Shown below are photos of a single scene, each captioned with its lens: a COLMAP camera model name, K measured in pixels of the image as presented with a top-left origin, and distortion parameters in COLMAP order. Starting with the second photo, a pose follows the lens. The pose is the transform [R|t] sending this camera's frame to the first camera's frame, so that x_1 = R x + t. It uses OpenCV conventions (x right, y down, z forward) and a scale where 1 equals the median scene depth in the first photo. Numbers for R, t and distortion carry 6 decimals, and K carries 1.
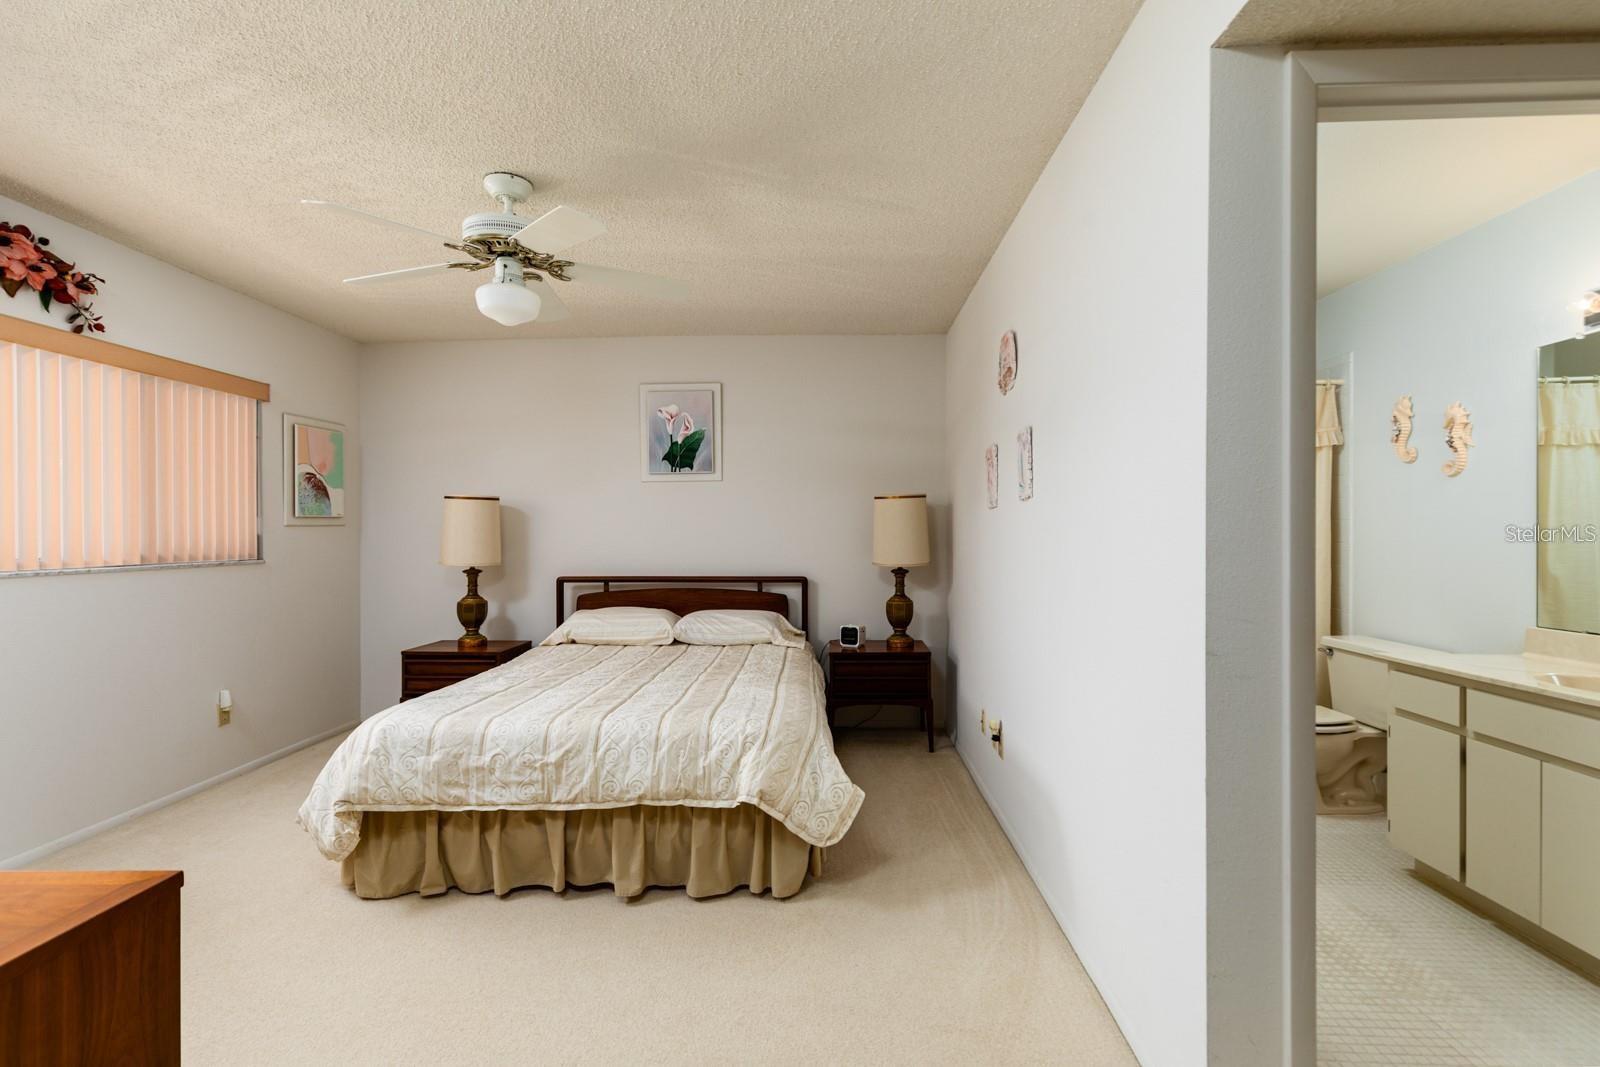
lens RADIAL K [[747.1, 0, 800.0], [0, 747.1, 533.5], [0, 0, 1]] dist [0.033748, -0.009614]
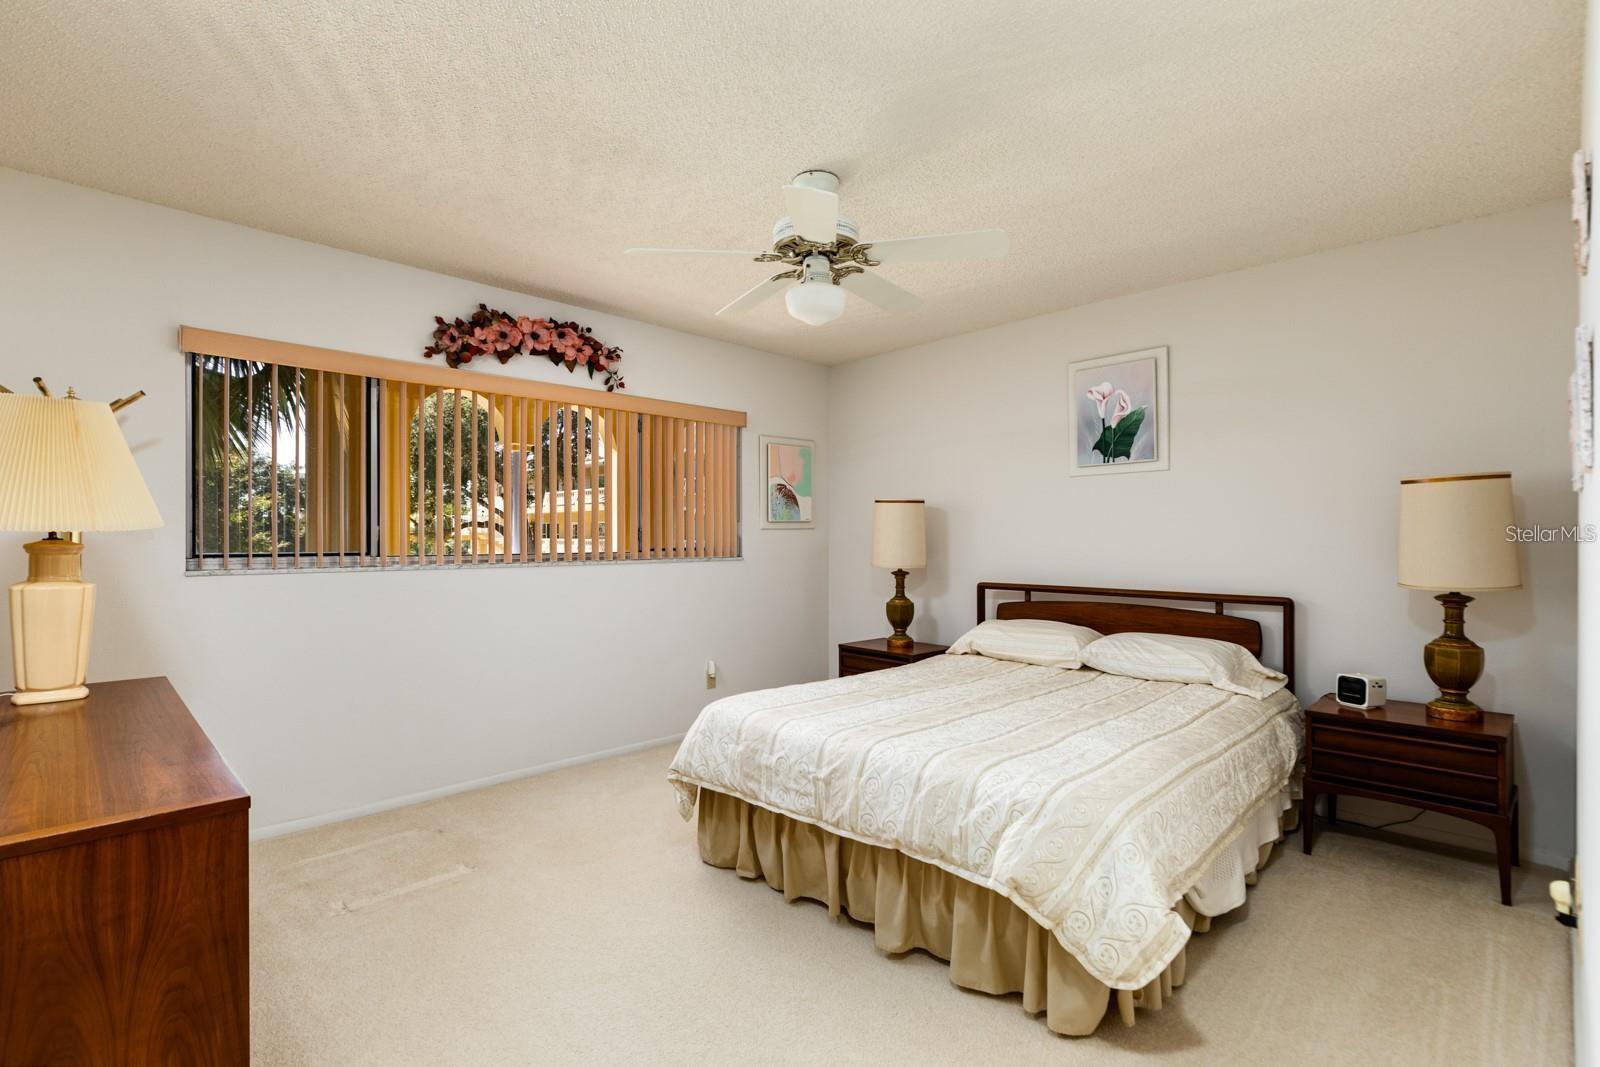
lens RADIAL K [[752.7, 0, 800.0], [0, 752.7, 533.5], [0, 0, 1]] dist [0.000298, -0.000884]
pose [[0.723744, 0.000103, -0.690068, 0.295239], [-0.003262, 0.999989, -0.003272, 0.000542], [0.690061, 0.004619, 0.723737, 0.288828]]
